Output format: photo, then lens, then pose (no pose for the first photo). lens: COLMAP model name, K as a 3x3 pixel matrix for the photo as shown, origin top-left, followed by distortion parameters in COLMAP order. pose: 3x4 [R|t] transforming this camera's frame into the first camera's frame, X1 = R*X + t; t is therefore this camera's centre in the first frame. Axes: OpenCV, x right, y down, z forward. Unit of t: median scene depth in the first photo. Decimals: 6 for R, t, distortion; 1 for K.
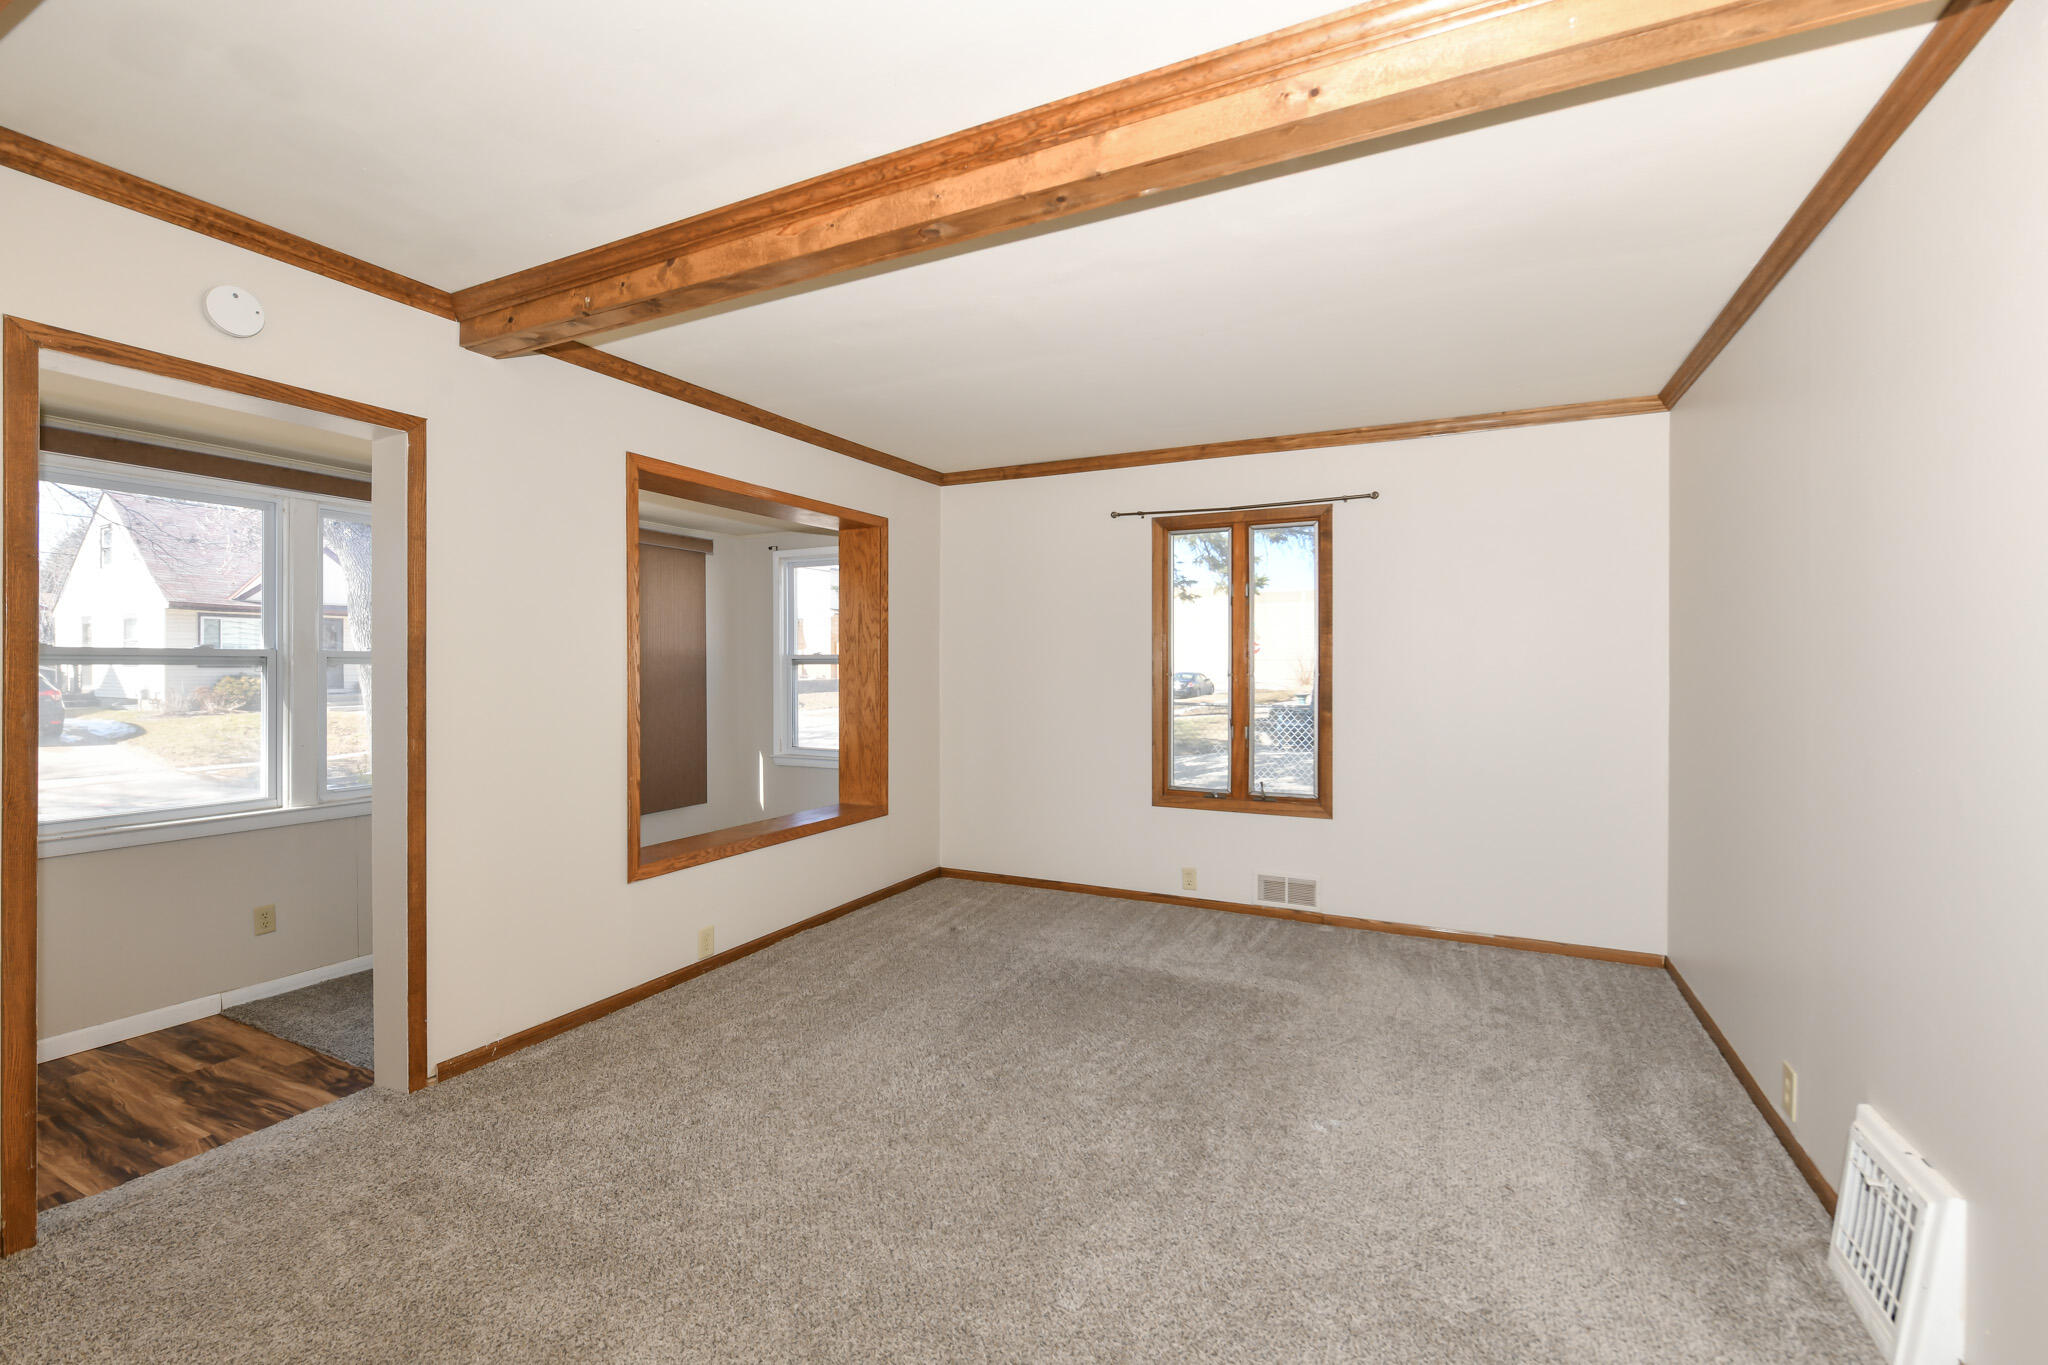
lens RADIAL K [[922.7, 0, 1024.2], [0, 922.7, 674.6], [0, 0, 1]] dist [-0.002138, -0.000554]
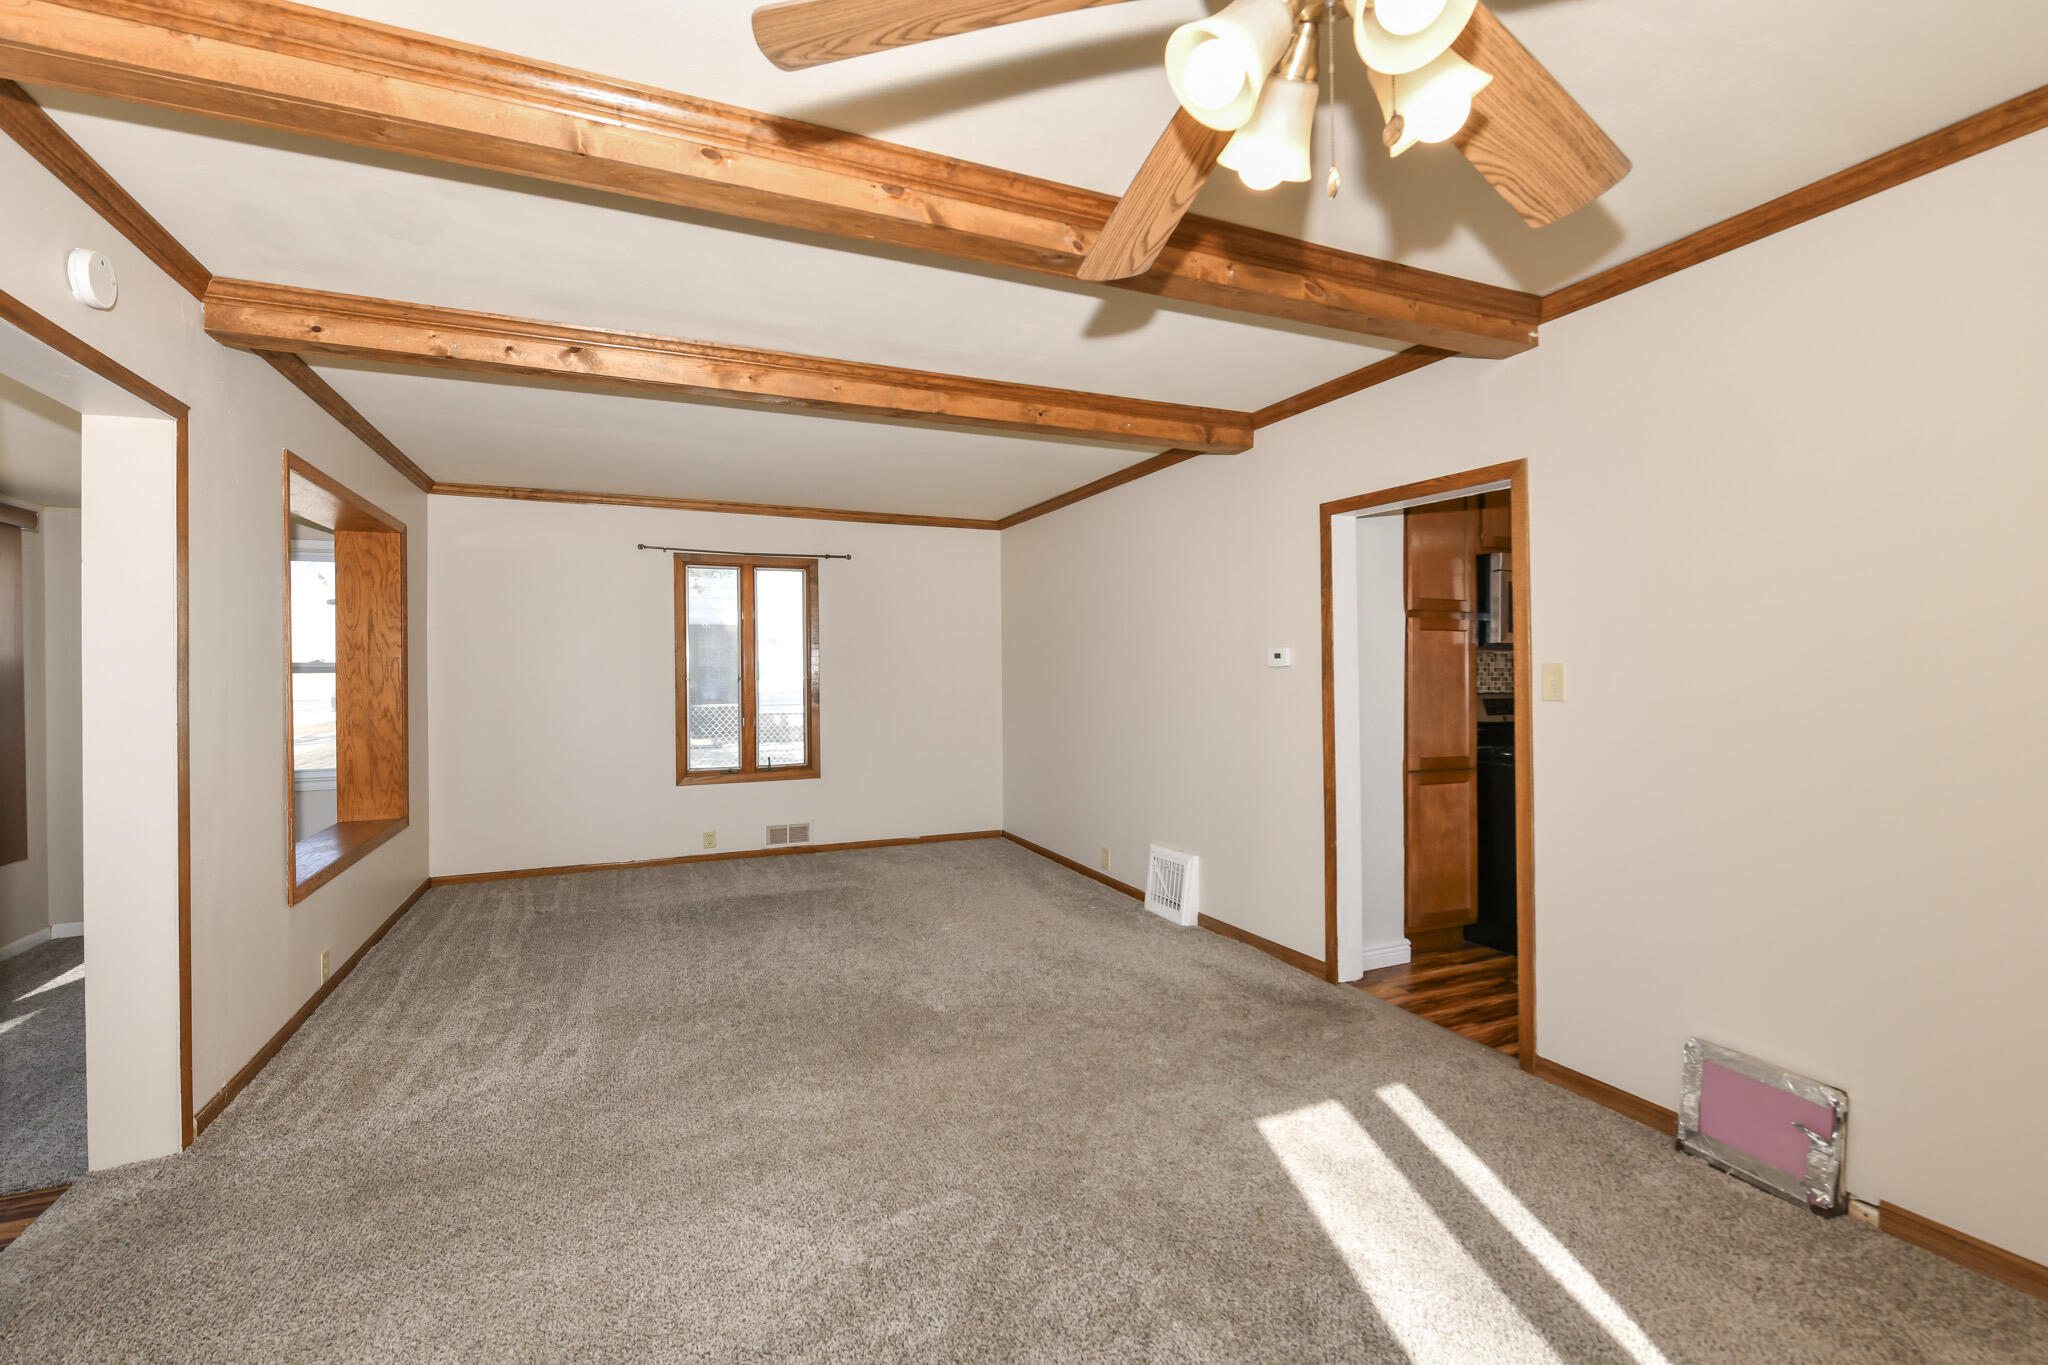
lens RADIAL K [[899.1, 0, 1016.0], [0, 899.1, 672.5], [0, 0, 1]] dist [-0.000546, -0.000420]
pose [[0.639449, -0.007097, 0.768801, -0.515821], [0.014829, 0.999885, -0.003104, 0.001038], [-0.768691, 0.013385, 0.639481, -0.124916]]
